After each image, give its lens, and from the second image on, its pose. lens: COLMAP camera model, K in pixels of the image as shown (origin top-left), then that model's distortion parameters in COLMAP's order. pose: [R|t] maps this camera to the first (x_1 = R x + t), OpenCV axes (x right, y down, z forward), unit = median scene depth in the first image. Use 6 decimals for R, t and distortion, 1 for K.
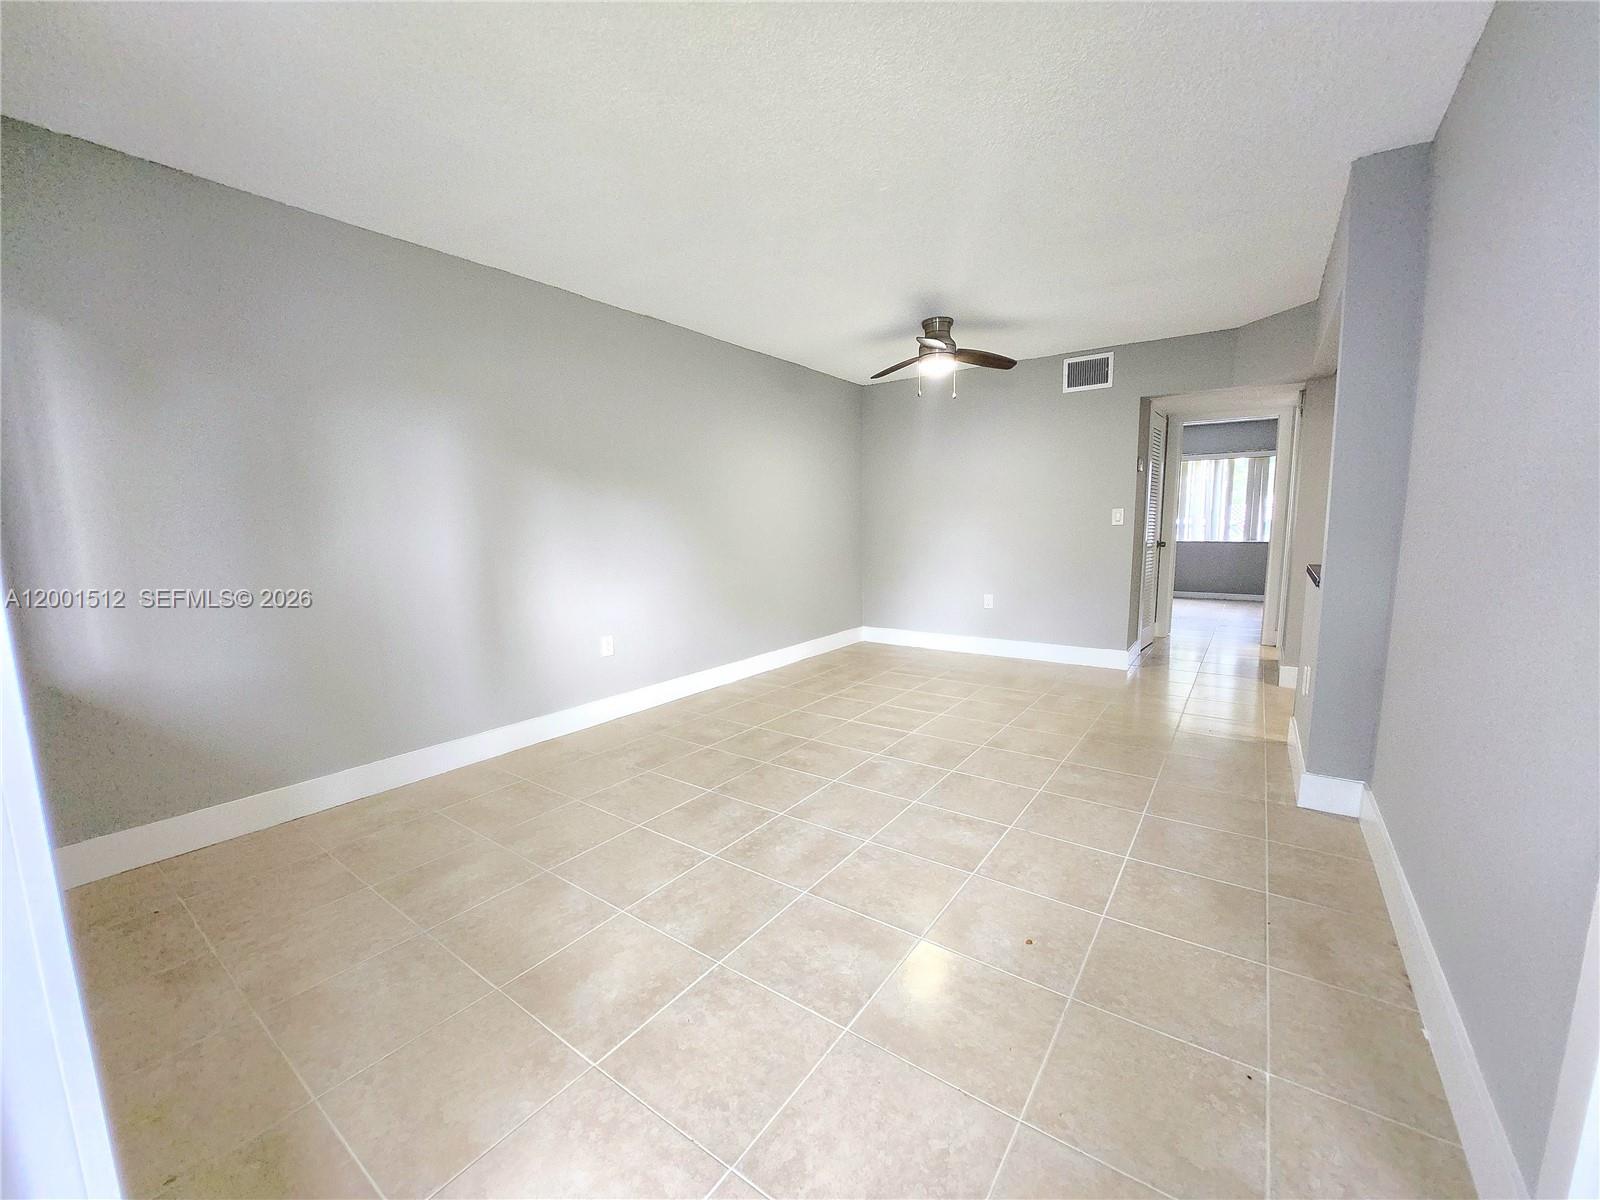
lens RADIAL K [[633.6, 0, 793.4], [0, 633.6, 608.1], [0, 0, 1]] dist [-0.023635, -0.000025]
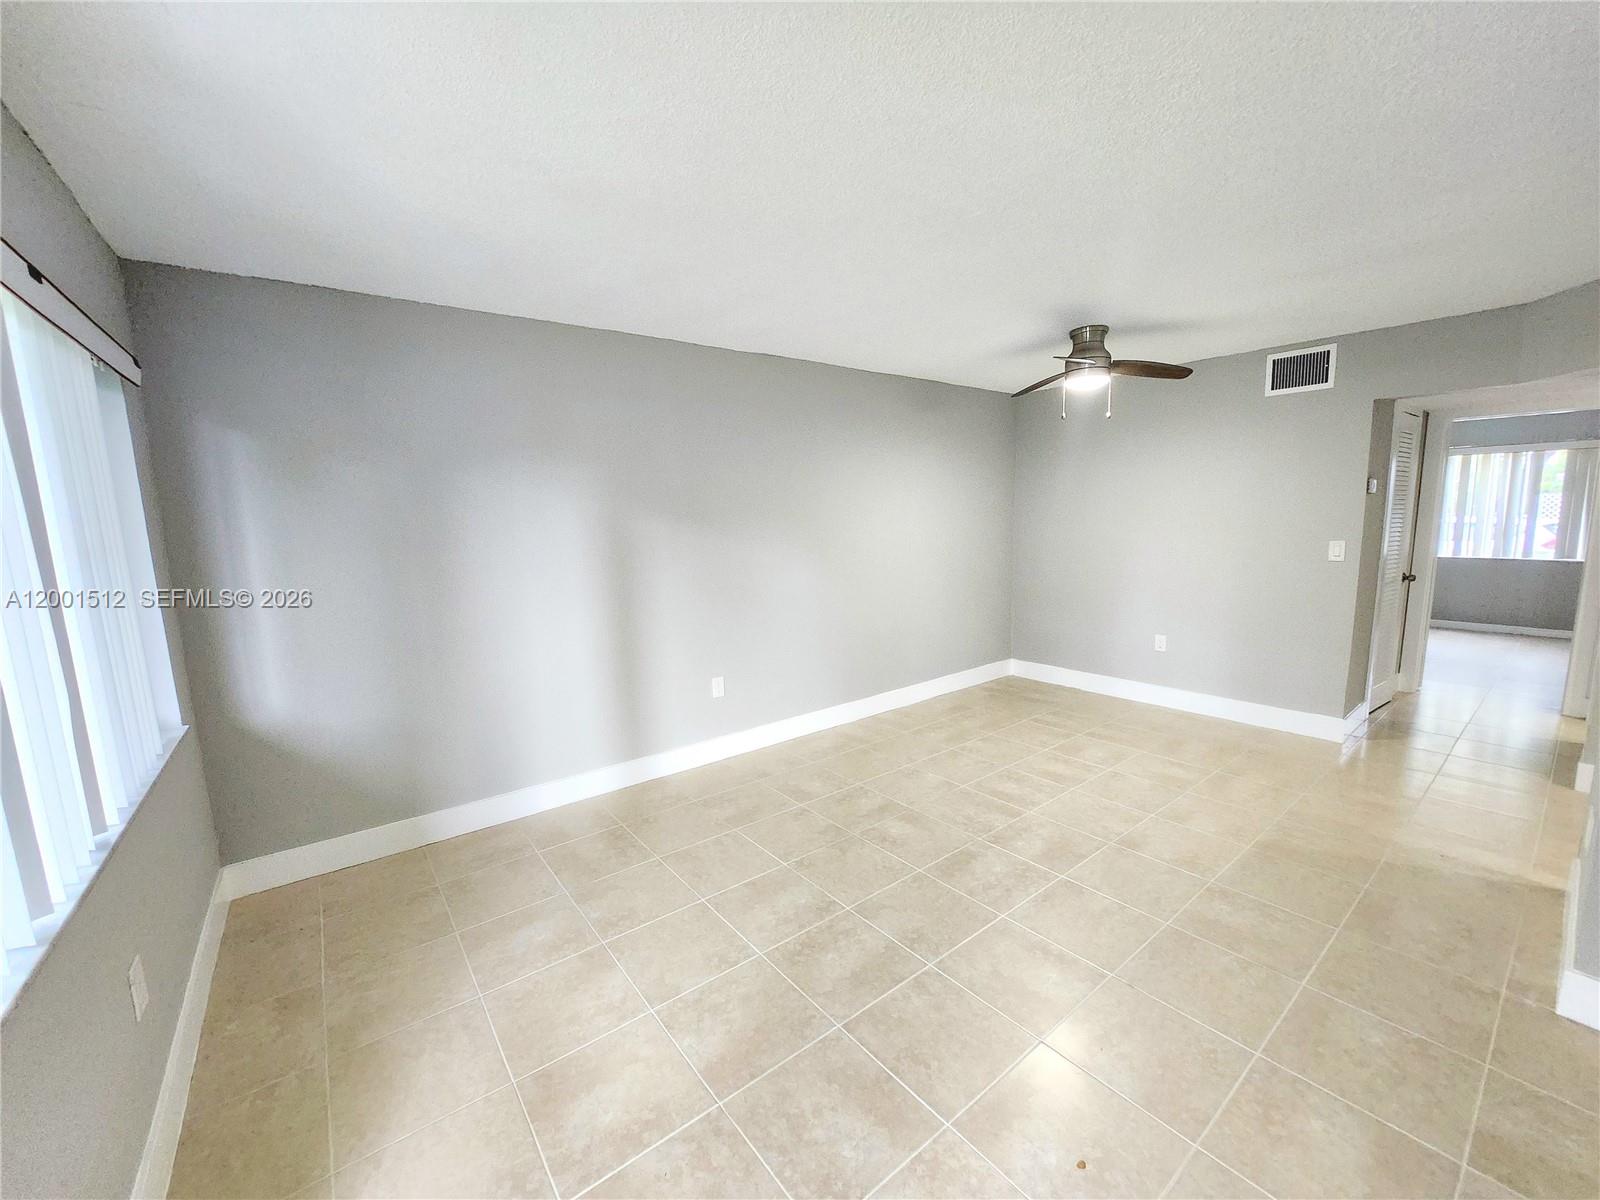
lens RADIAL K [[633.6, 0, 793.4], [0, 633.6, 608.1], [0, 0, 1]] dist [-0.023635, -0.000025]
pose [[0.958500, 0.030882, -0.283415, 0.116928], [-0.025282, 0.999407, 0.023395, -0.104195], [0.283969, -0.015259, 0.958712, 0.071829]]
